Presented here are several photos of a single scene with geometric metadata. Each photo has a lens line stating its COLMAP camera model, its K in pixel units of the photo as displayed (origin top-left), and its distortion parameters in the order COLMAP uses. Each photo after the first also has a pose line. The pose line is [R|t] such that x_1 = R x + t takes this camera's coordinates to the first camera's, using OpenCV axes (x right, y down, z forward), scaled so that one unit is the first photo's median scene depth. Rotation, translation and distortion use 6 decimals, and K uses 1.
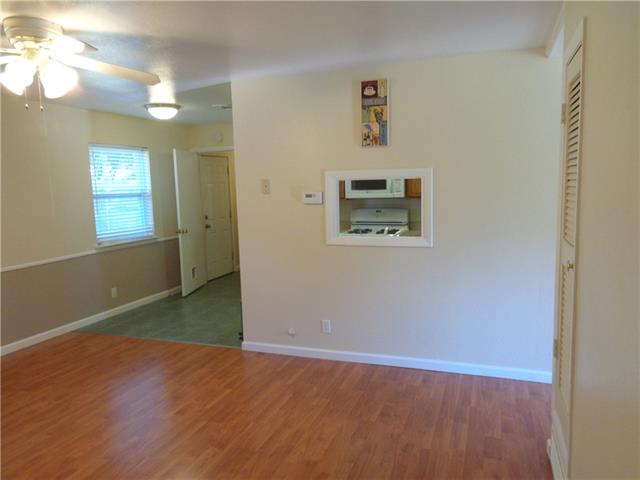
lens RADIAL K [[476.3, 0, 320.0], [0, 476.3, 240.0], [0, 0, 1]] dist [0.000992, -0.001026]
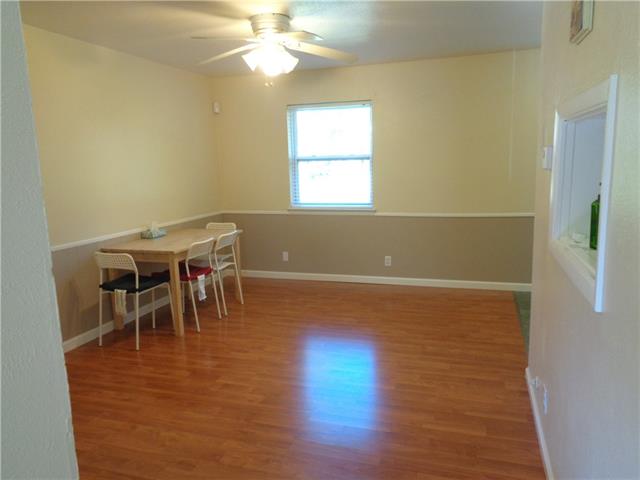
lens RADIAL K [[476.3, 0, 320.0], [0, 476.3, 240.0], [0, 0, 1]] dist [0.000992, -0.001026]
pose [[0.025852, 0.187397, -0.981944, 0.545954], [-0.072889, 0.980011, 0.185109, -0.082461], [0.997005, 0.066788, 0.038994, 0.769616]]
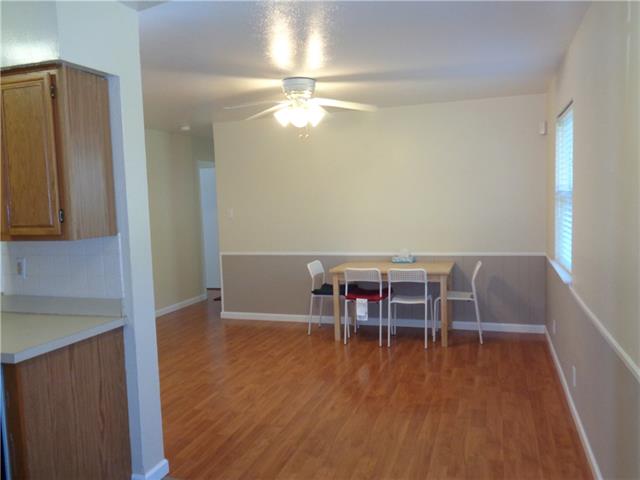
lens RADIAL K [[502.9, 0, 320.0], [0, 502.9, 240.0], [0, 0, 1]] dist [0.002431, 0.001704]
pose [[-0.998263, 0.055183, -0.020654, -0.406983], [0.050658, 0.982819, 0.177485, -0.166969], [0.030094, 0.176130, -0.983907, 1.809029]]
